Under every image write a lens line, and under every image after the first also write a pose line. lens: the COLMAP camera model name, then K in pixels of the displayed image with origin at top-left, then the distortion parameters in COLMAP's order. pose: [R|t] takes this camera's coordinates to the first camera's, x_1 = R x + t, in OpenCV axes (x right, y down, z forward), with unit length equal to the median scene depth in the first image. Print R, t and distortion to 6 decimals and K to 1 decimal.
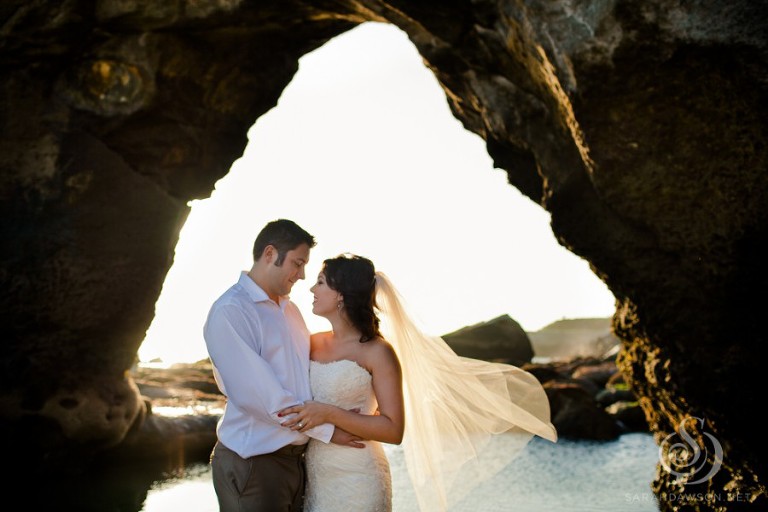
lens RADIAL K [[735.9, 0, 384.0], [0, 735.9, 256.0], [0, 0, 1]] dist [-0.097587, 0.126950]
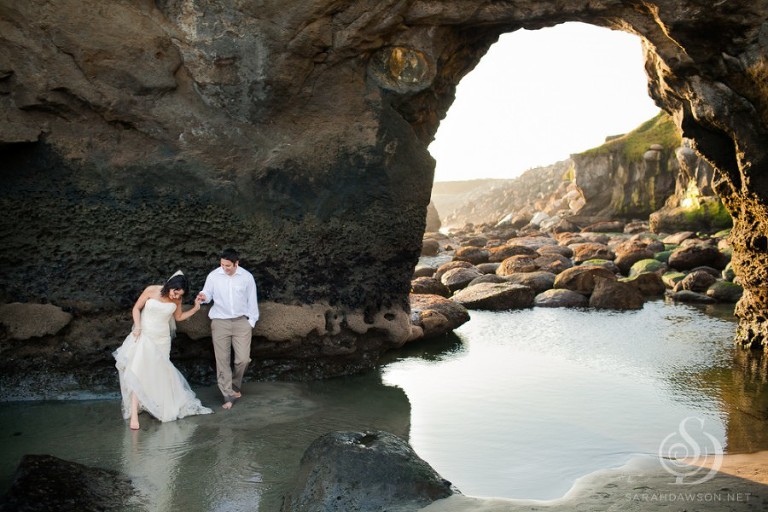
lens RADIAL K [[735.9, 0, 384.0], [0, 735.9, 256.0], [0, 0, 1]] dist [-0.097587, 0.126950]
pose [[0.978802, -0.045875, 0.199607, -0.702610], [0.008626, 0.982960, 0.183616, -0.153733], [-0.204629, -0.178002, 0.962519, -0.279198]]
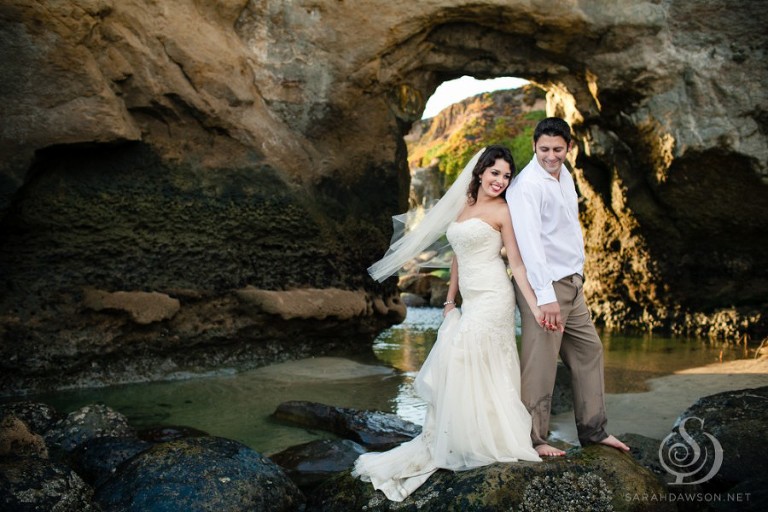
lens RADIAL K [[735.9, 0, 384.0], [0, 735.9, 256.0], [0, 0, 1]] dist [-0.097587, 0.126950]
pose [[0.800189, -0.038678, 0.598499, -1.430409], [-0.053420, 0.989356, 0.135359, -0.121421], [-0.597364, -0.140284, 0.789605, -0.280985]]
